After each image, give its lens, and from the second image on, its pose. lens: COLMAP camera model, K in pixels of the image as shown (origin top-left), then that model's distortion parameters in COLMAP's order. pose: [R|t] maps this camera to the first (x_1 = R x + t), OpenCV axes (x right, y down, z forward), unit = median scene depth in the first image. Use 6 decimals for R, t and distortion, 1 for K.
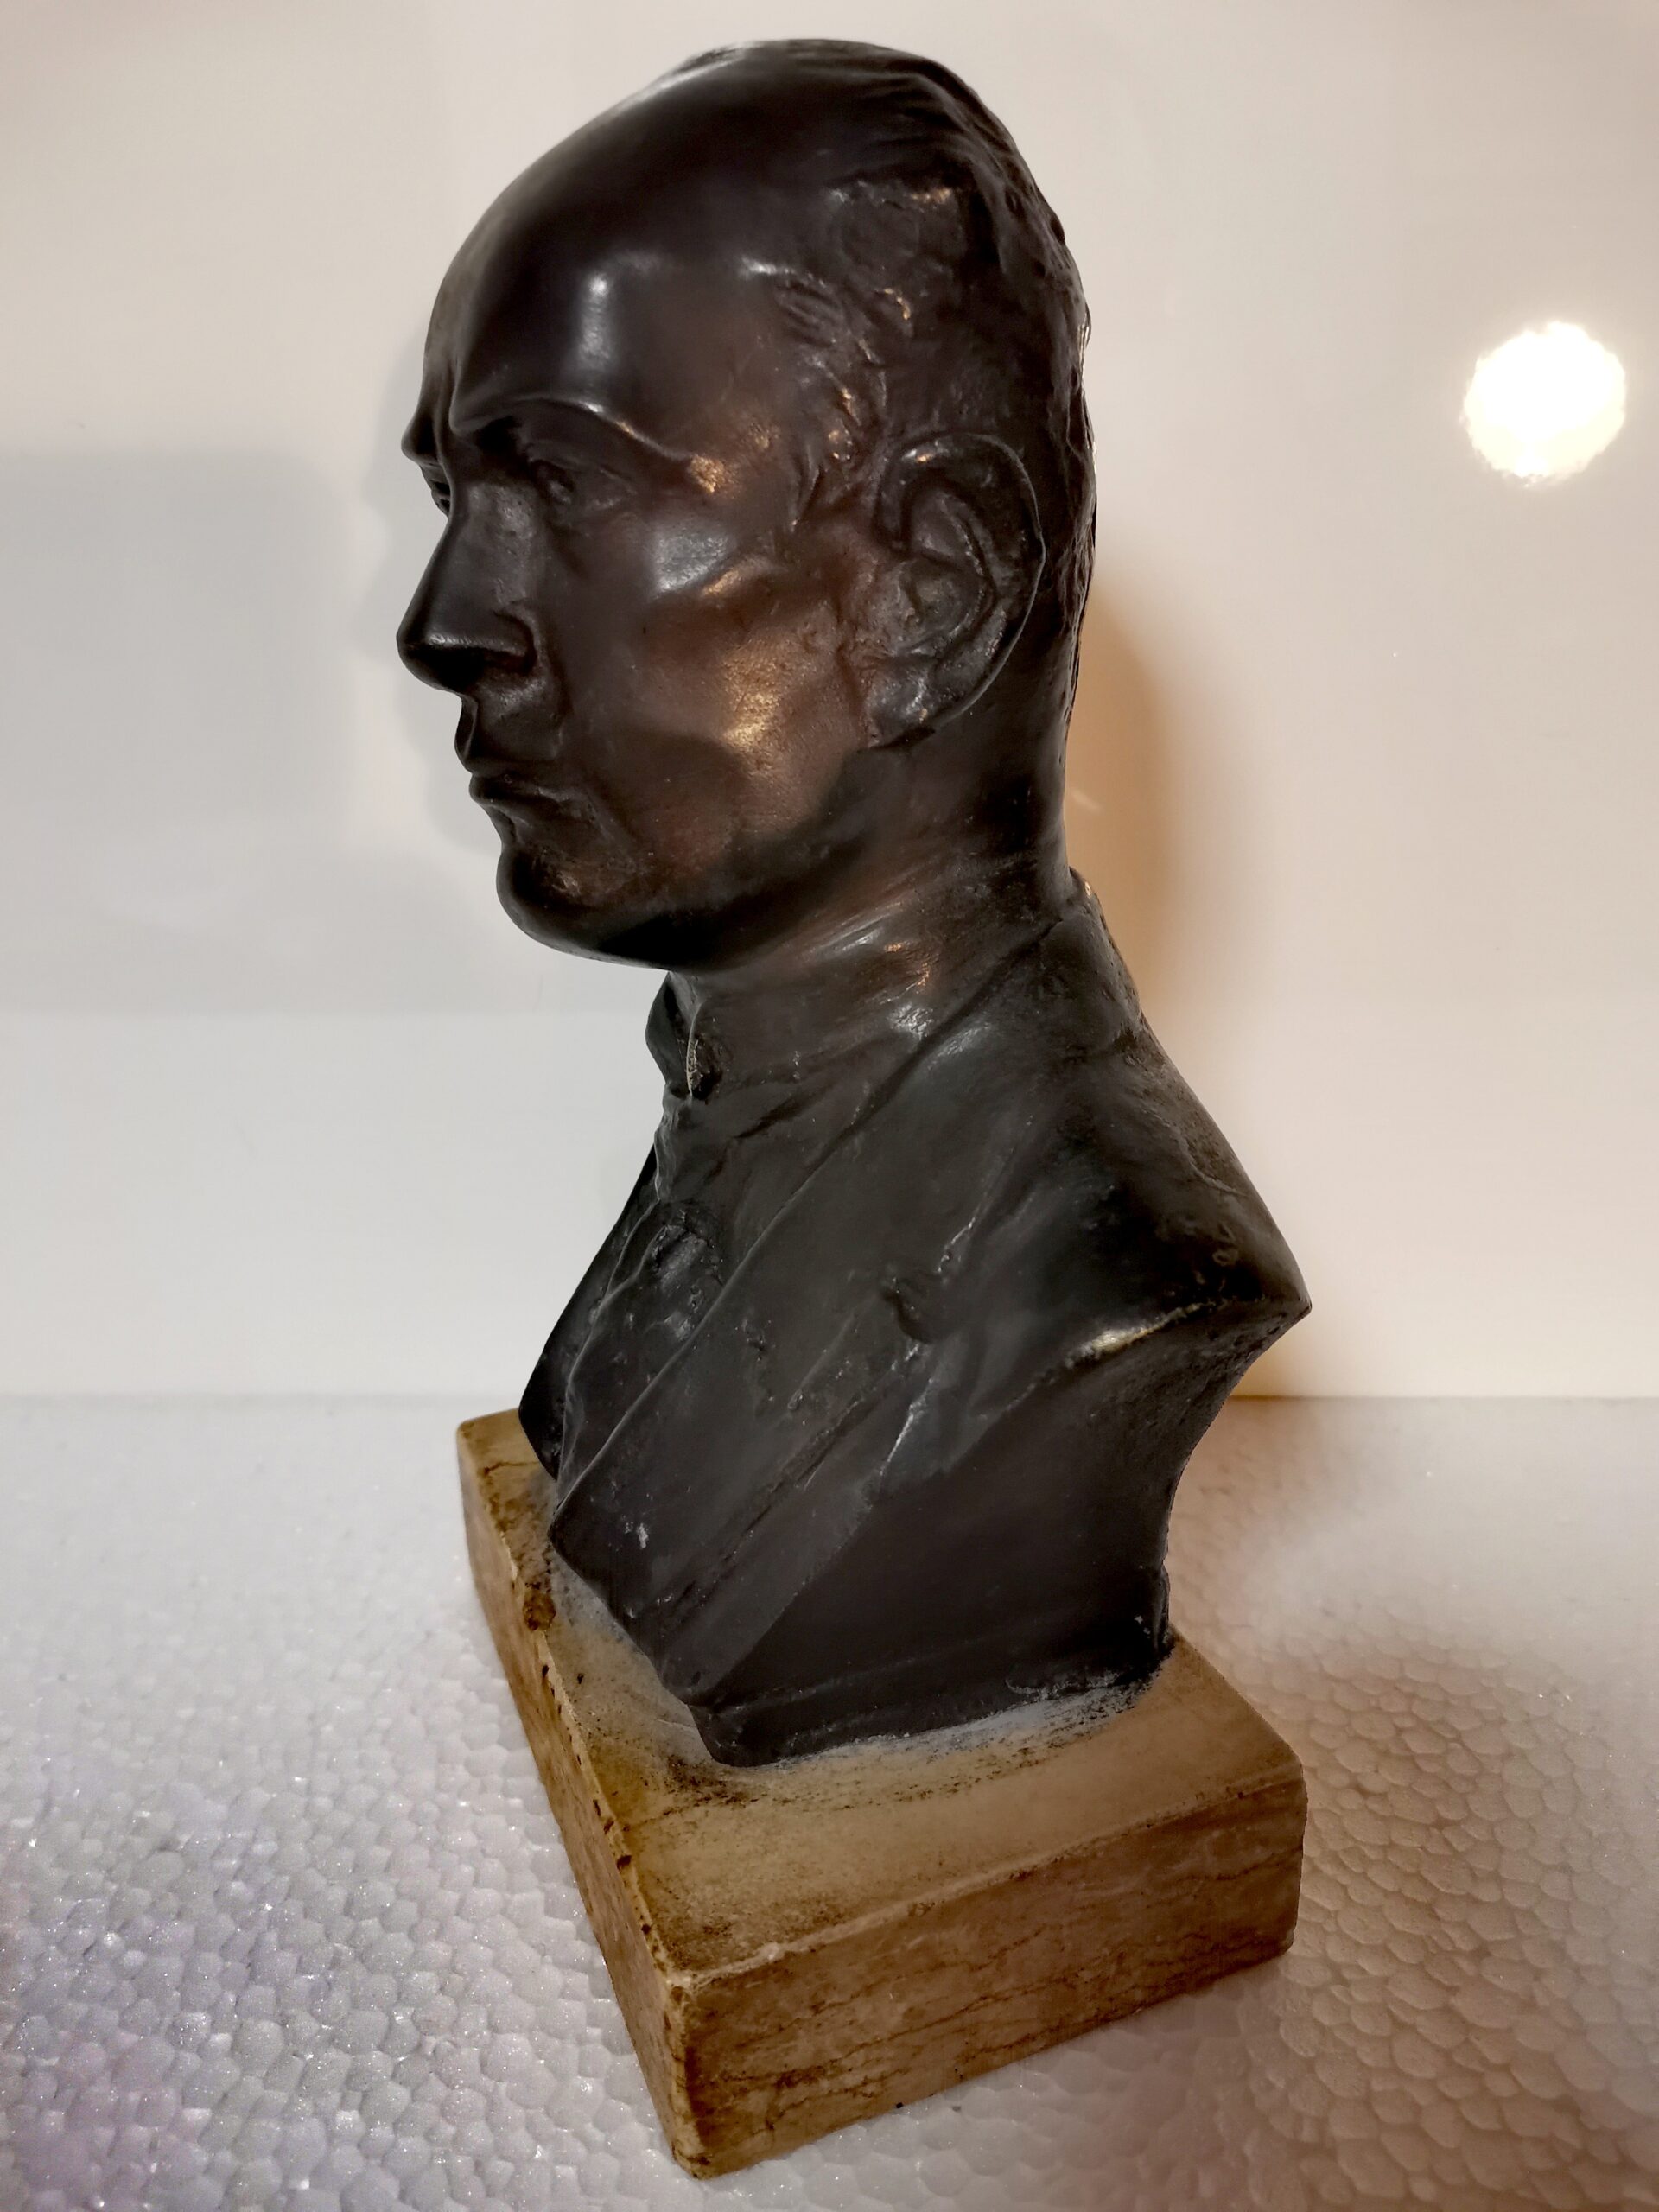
lens RADIAL K [[1729.0, 0, 836.4], [0, 1729.0, 1058.6], [0, 0, 1]] dist [0.023808, -0.050719]
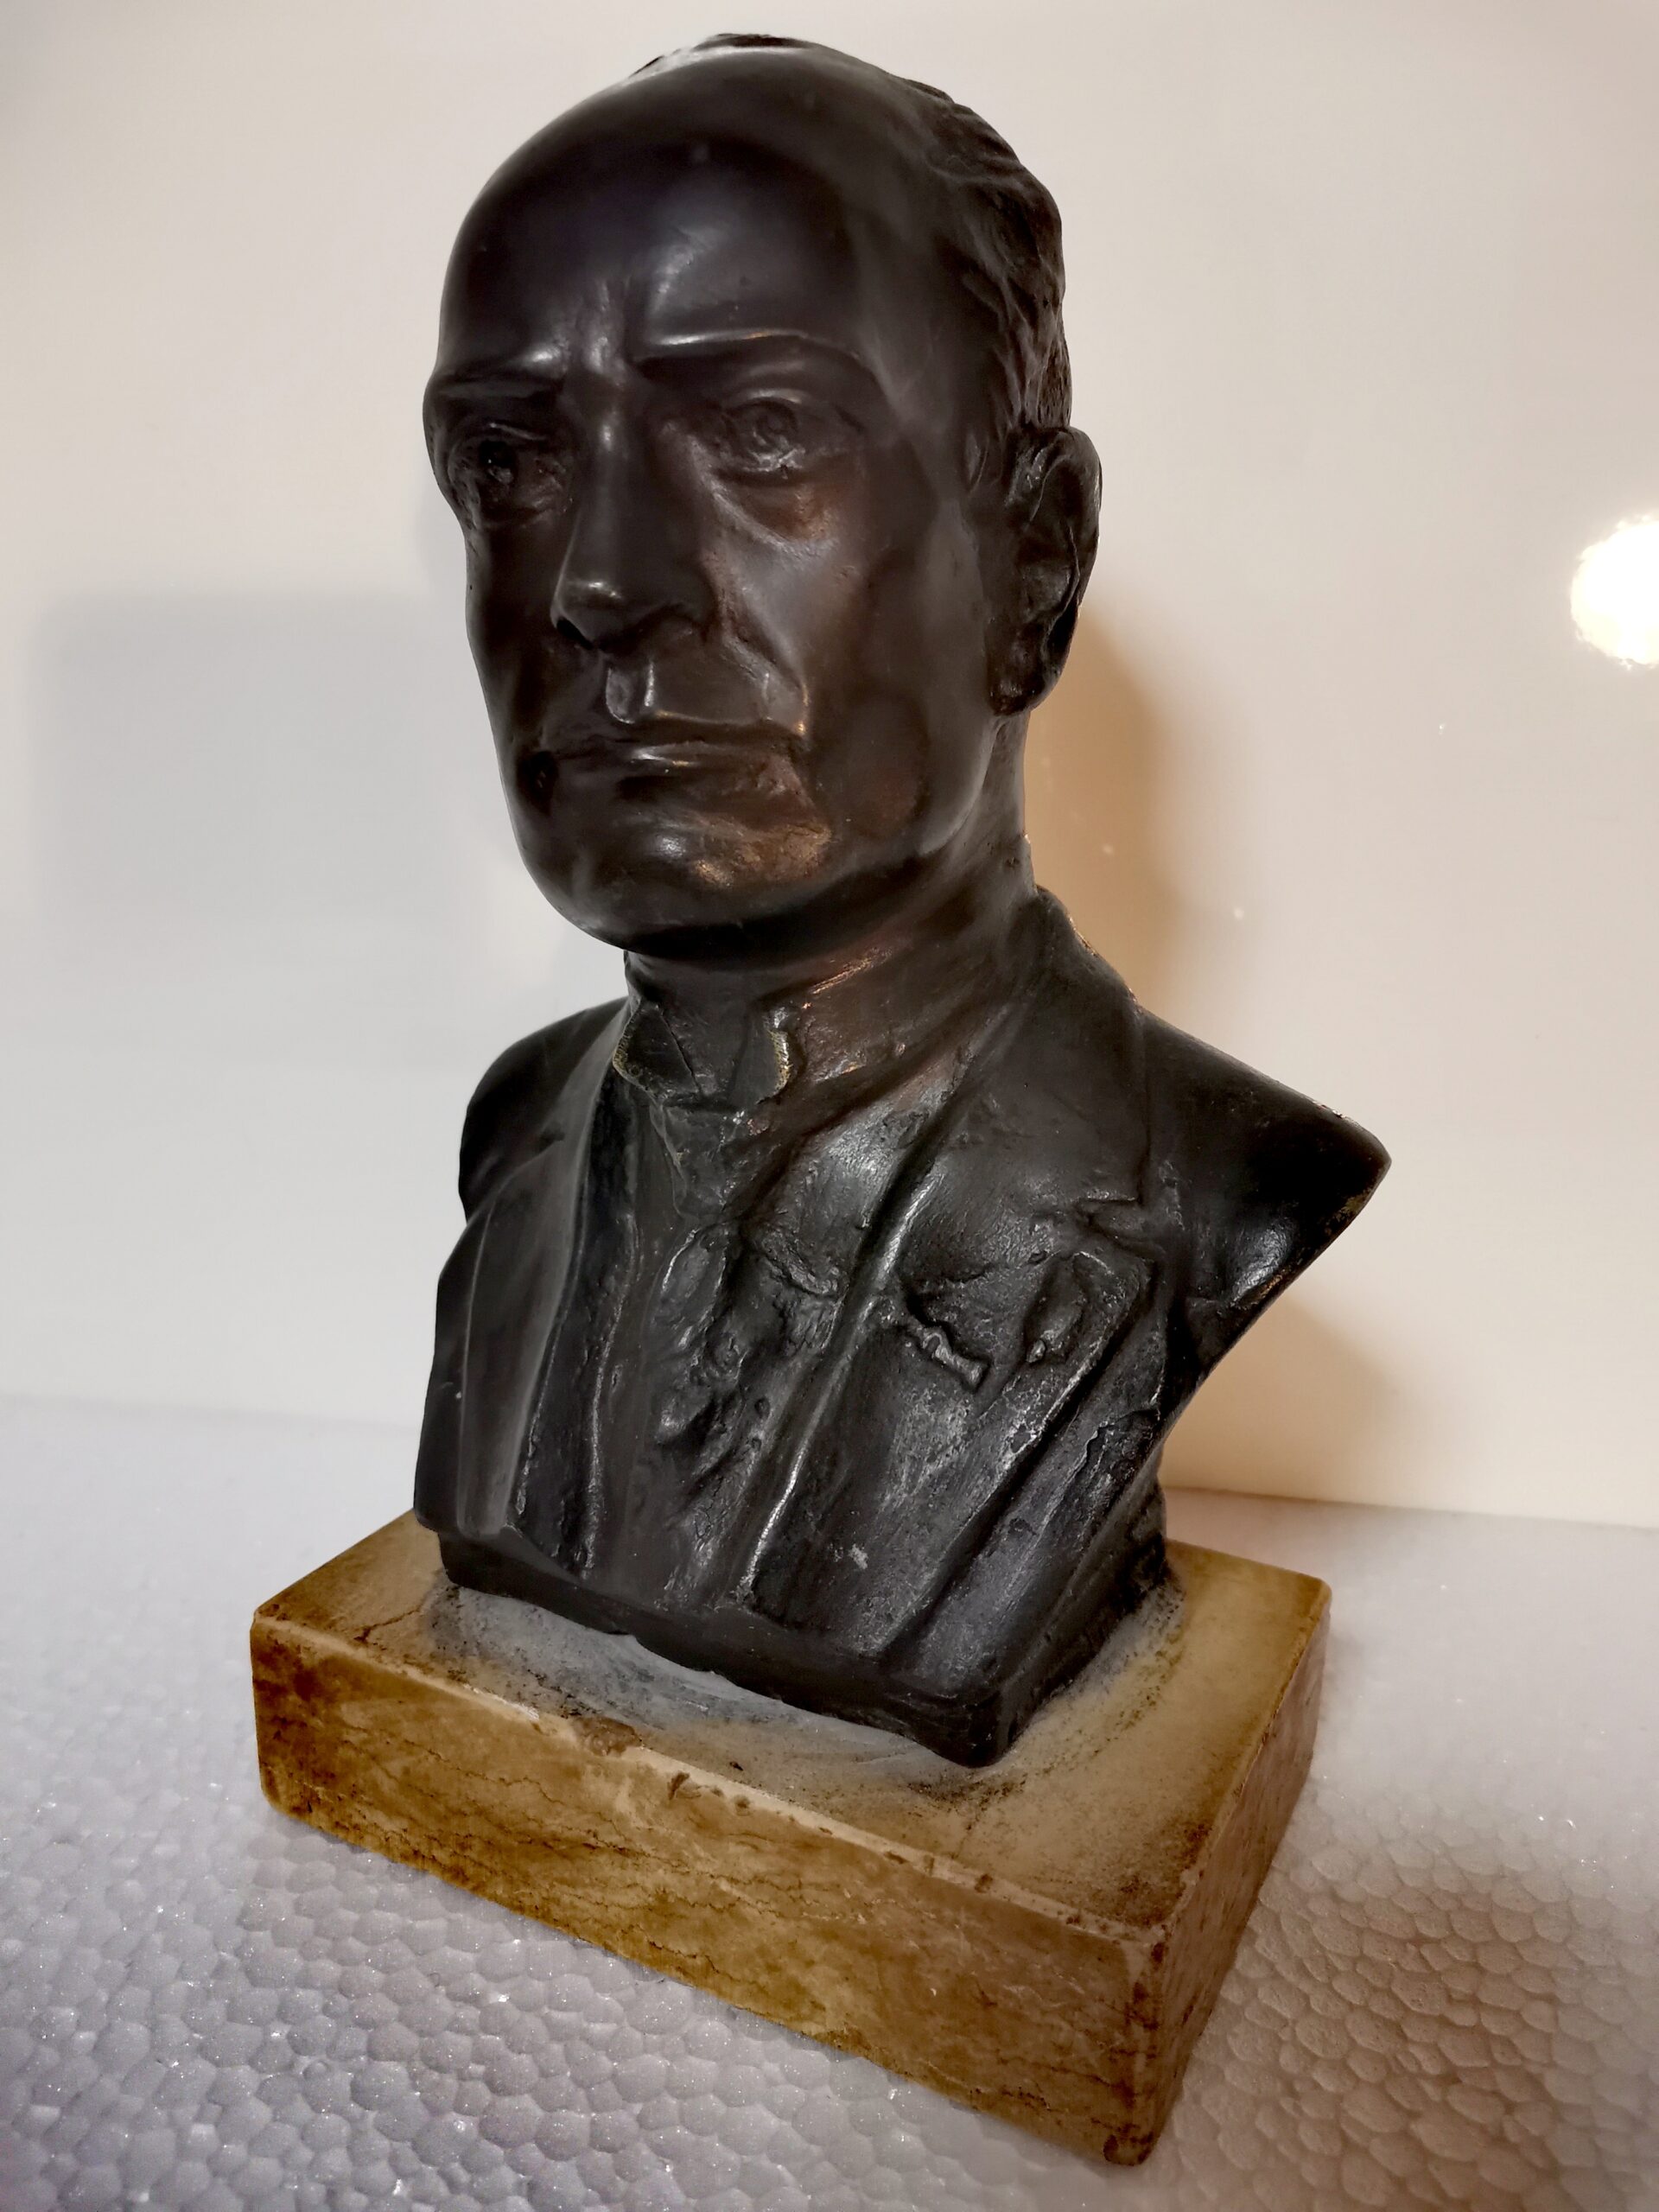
lens RADIAL K [[1729.0, 0, 867.9], [0, 1729.0, 1056.2], [0, 0, 1]] dist [0.023808, -0.050719]
pose [[0.753649, -0.101339, 0.649418, -0.713615], [0.158553, 0.986895, -0.029999, 0.040905], [-0.637867, 0.125576, 0.759840, 0.267923]]
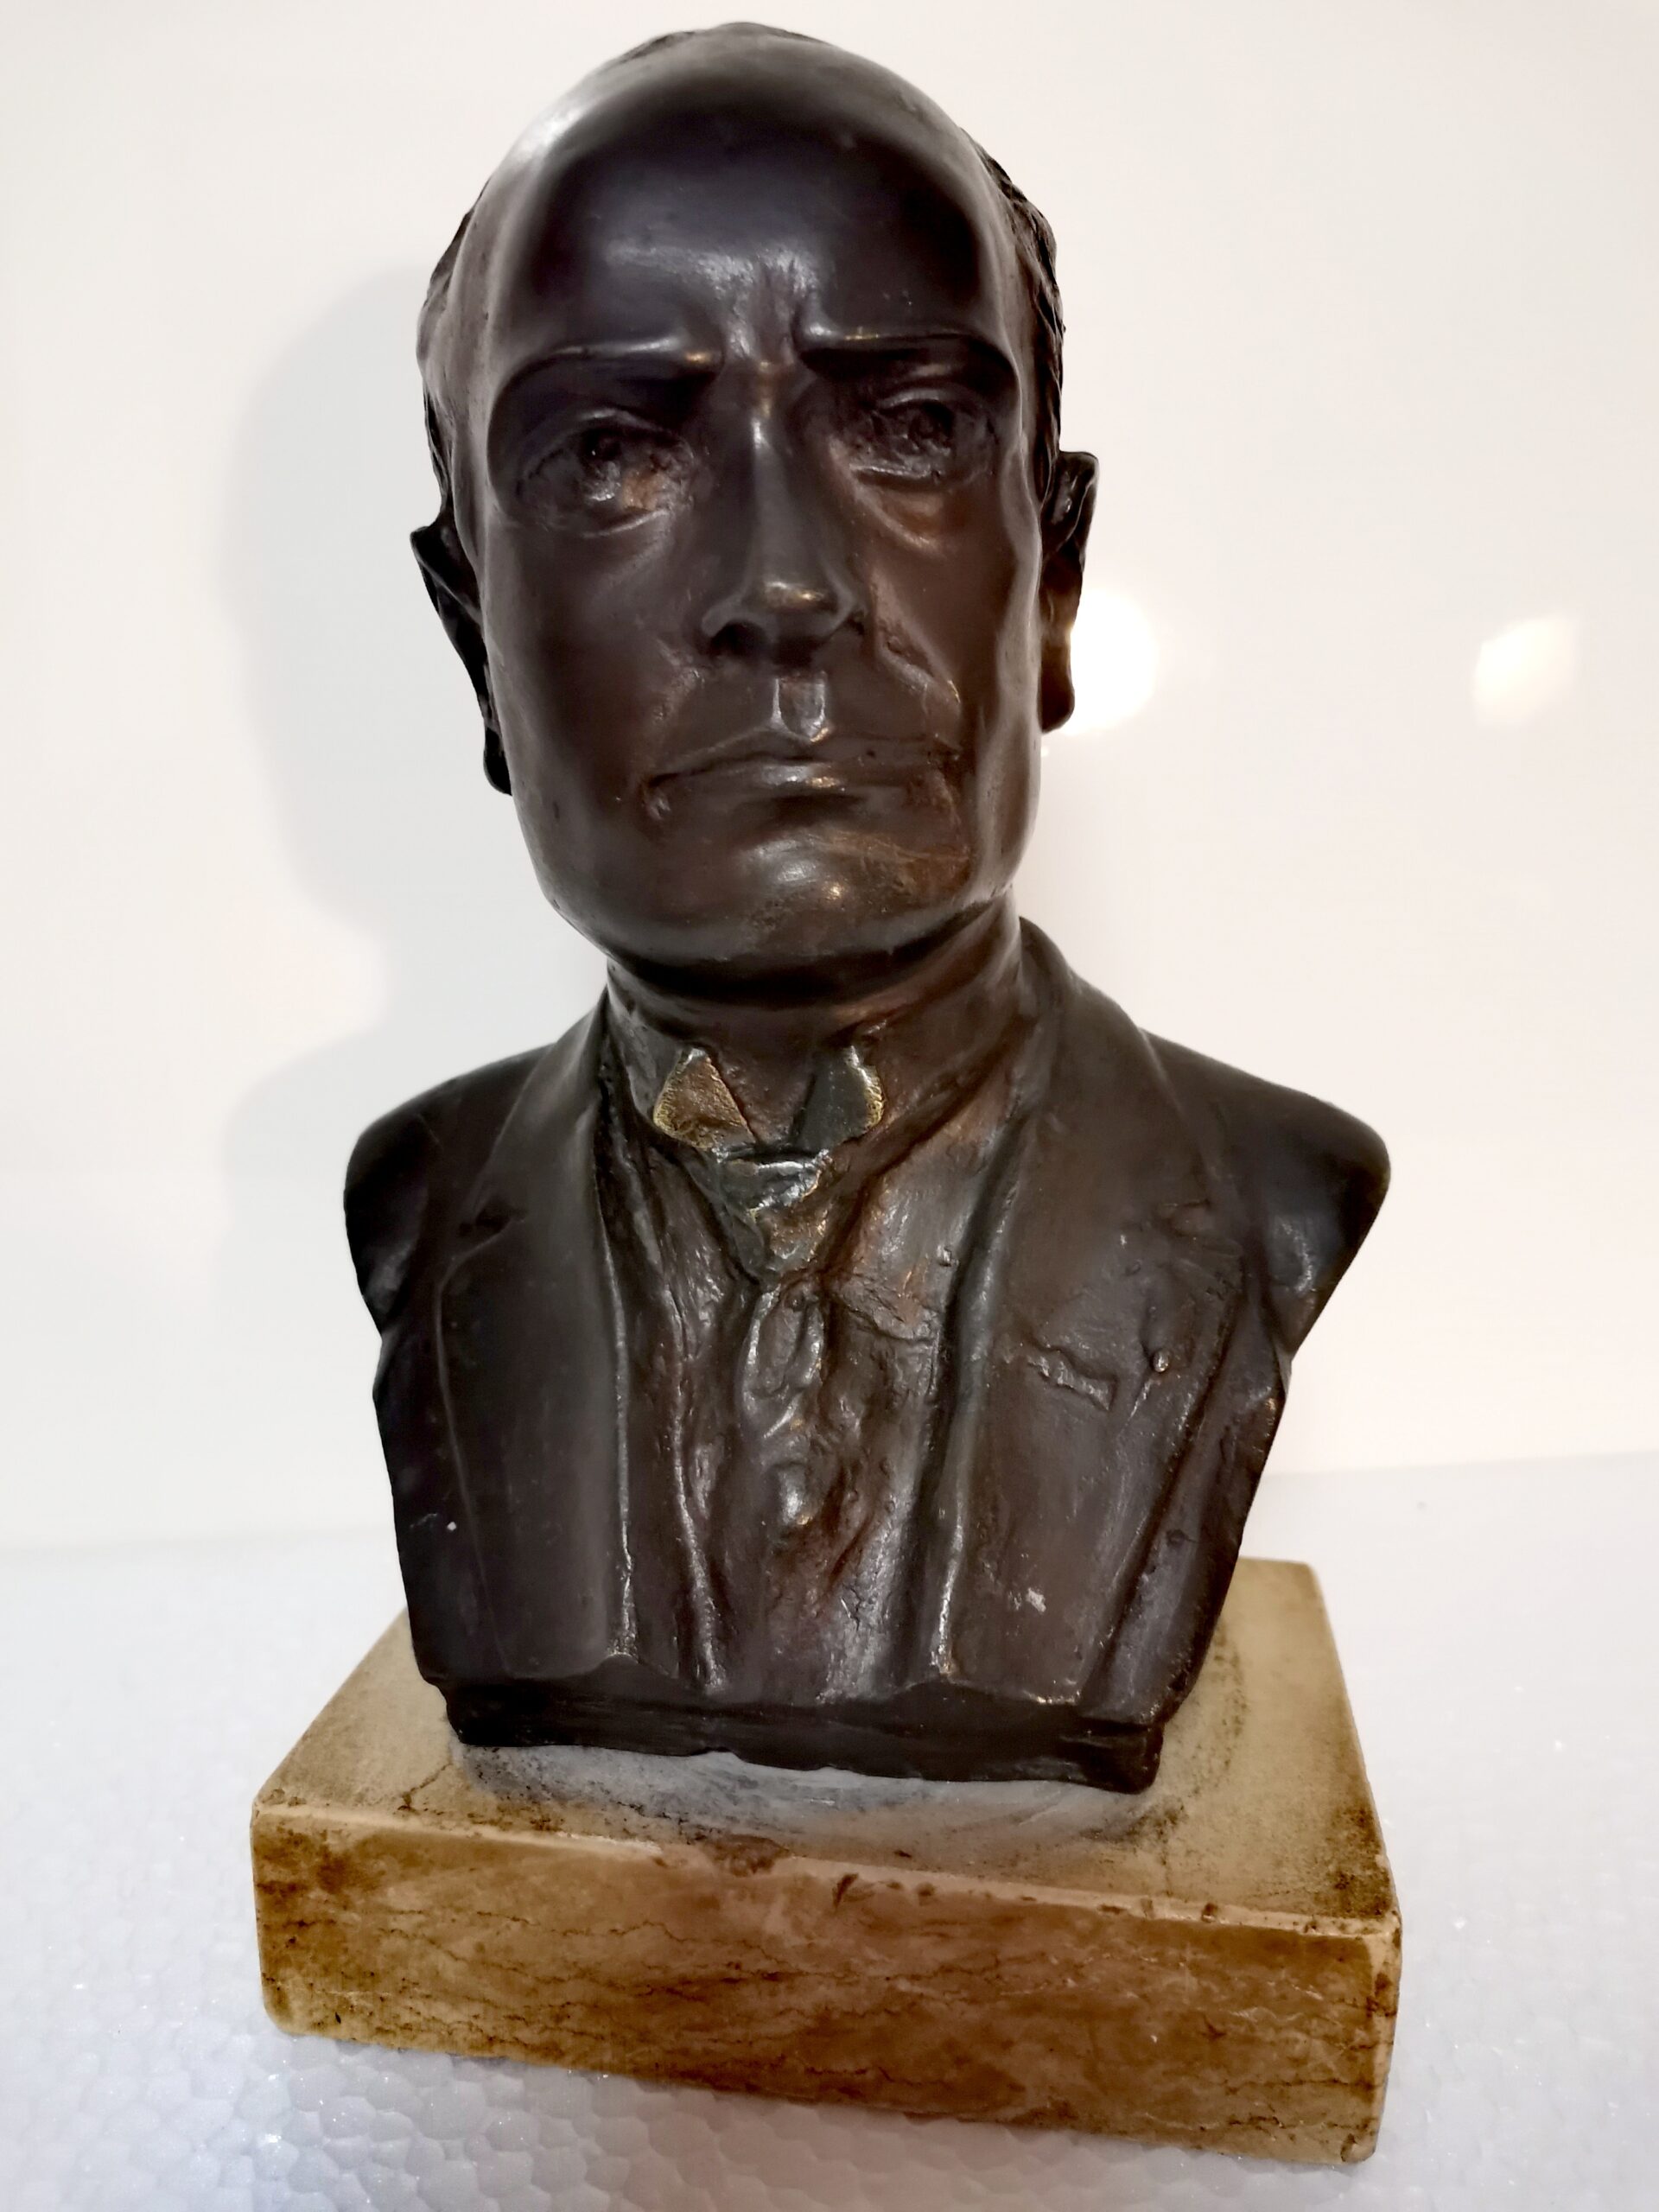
lens RADIAL K [[1729.0, 0, 881.7], [0, 1729.0, 1067.5], [0, 0, 1]] dist [0.023808, -0.050719]
pose [[0.492075, -0.126487, 0.861315, -0.918926], [0.234515, 0.972073, 0.008772, -0.019707], [-0.838370, 0.197674, 0.507996, 0.577017]]
